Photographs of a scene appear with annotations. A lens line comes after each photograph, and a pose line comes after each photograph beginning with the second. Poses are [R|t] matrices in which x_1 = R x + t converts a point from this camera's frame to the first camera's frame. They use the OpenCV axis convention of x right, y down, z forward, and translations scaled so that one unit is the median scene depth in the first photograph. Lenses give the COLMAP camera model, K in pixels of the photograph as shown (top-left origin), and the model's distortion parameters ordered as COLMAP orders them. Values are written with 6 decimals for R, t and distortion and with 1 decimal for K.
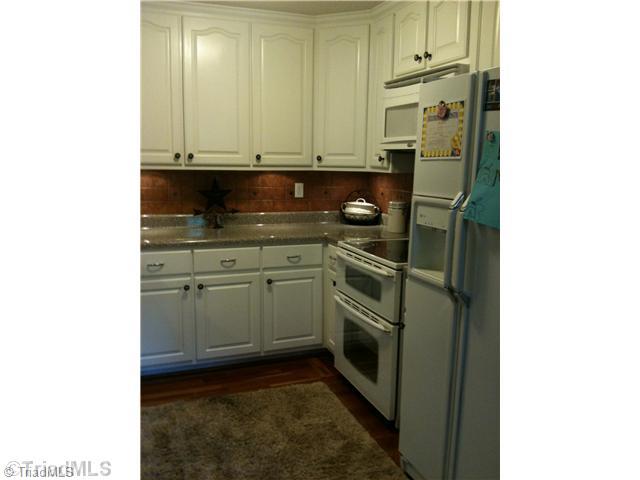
lens RADIAL K [[527.4, 0, 320.4], [0, 527.4, 236.8], [0, 0, 1]] dist [0.075421, -0.005791]
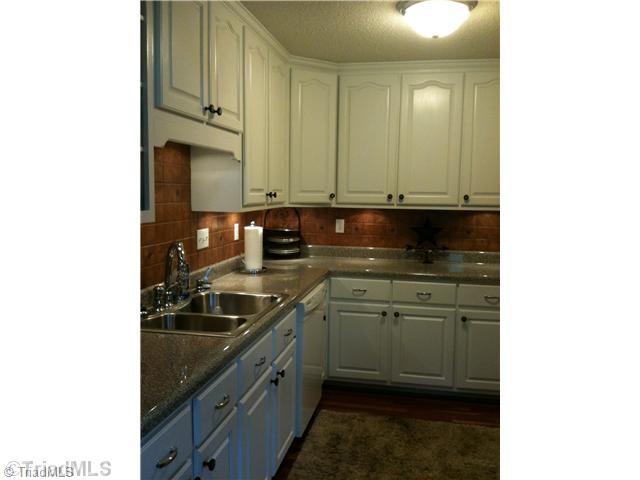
lens RADIAL K [[479.4, 0, 319.5], [0, 479.4, 242.1], [0, 0, 1]] dist [-0.004771, -0.010615]
pose [[0.832900, 0.050357, -0.551127, 0.172453], [-0.083040, 0.995949, -0.034496, -0.007719], [0.547158, 0.074497, 0.833708, 0.070574]]
